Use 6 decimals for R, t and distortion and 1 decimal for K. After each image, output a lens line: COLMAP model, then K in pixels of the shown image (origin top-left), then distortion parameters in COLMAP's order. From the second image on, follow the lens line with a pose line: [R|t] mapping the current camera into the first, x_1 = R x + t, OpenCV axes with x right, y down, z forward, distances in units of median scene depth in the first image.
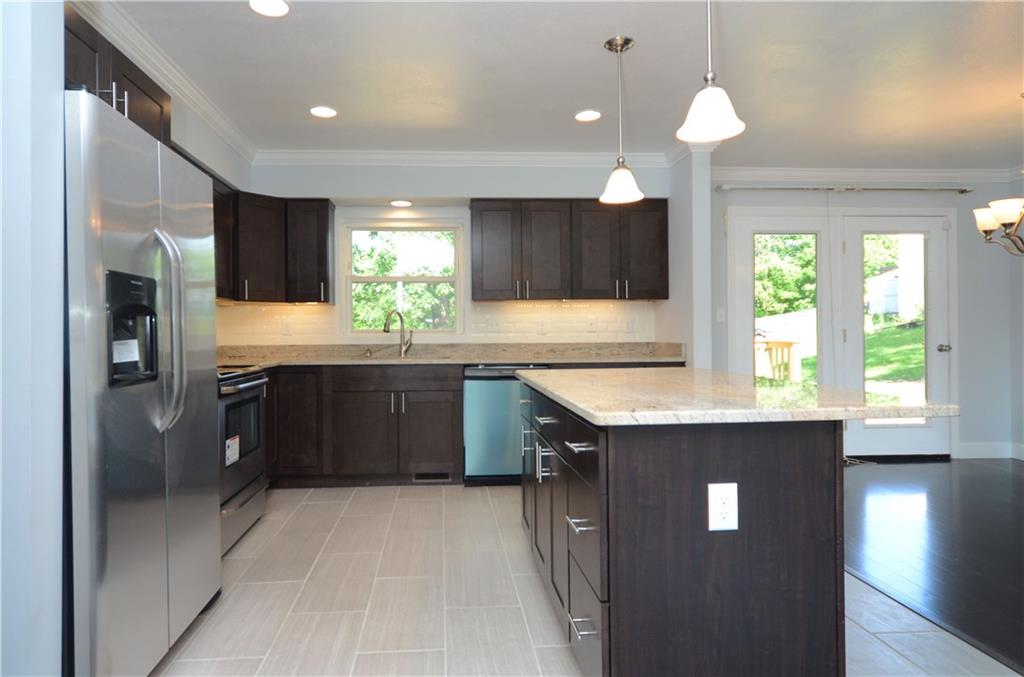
lens RADIAL K [[595.9, 0, 472.3], [0, 595.9, 333.9], [0, 0, 1]] dist [0.000193, -0.000479]
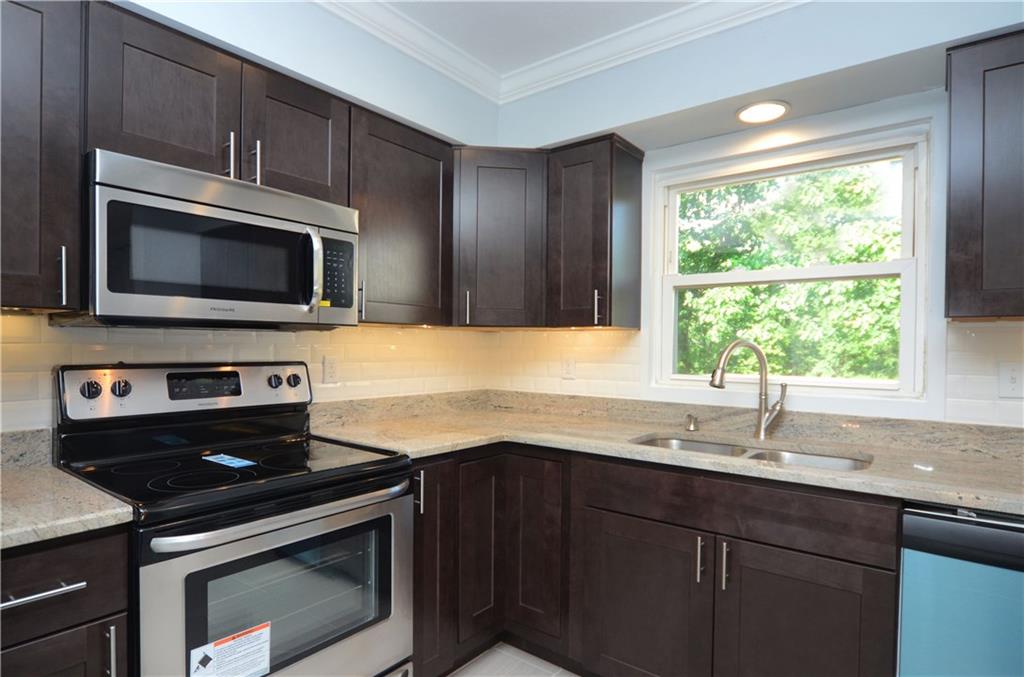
lens RADIAL K [[555.2, 0, 514.9], [0, 555.2, 352.2], [0, 0, 1]] dist [-0.010882, 0.000366]
pose [[0.757473, 0.021912, -0.652499, 0.019719], [-0.015164, 0.999757, 0.015970, -0.032004], [0.652691, -0.002202, 0.757621, 0.502171]]
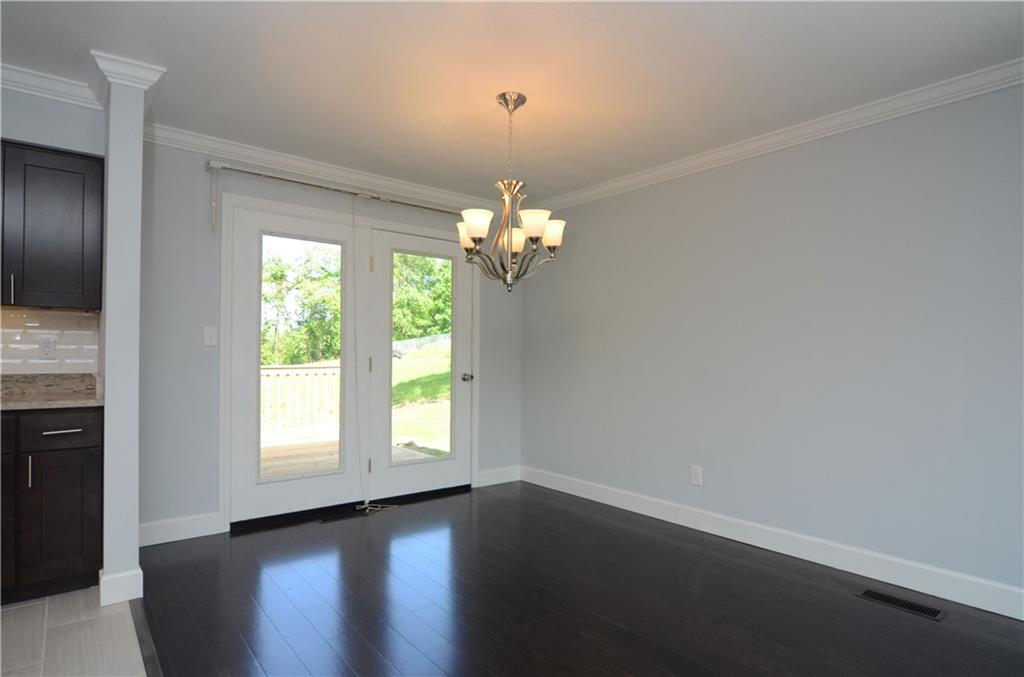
lens RADIAL K [[555.2, 0, 514.9], [0, 555.2, 352.2], [0, 0, 1]] dist [-0.010882, 0.000366]
pose [[0.803547, 0.017231, 0.594992, 0.308399], [-0.015728, 0.999847, -0.007714, -0.011964], [-0.595033, -0.003160, 0.803695, 0.214729]]
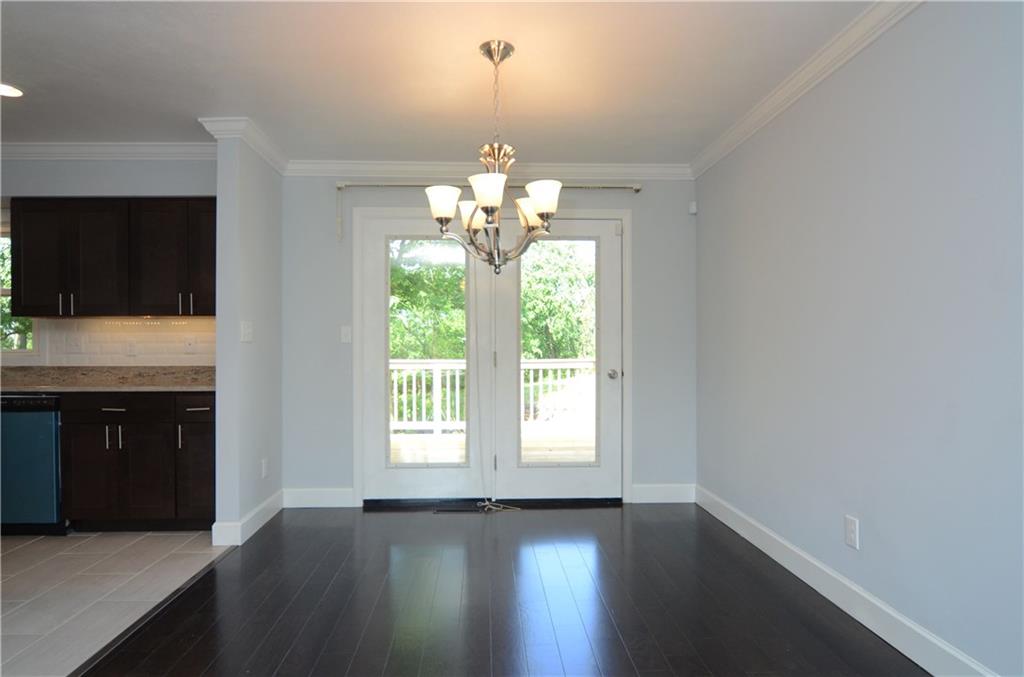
lens RADIAL K [[579.0, 0, 503.8], [0, 579.0, 349.6], [0, 0, 1]] dist [-0.021300, 0.001149]
pose [[0.999890, 0.004556, -0.014115, 0.648049], [-0.004478, 0.999975, 0.005560, -0.014986], [0.014140, -0.005496, 0.999885, 0.171152]]
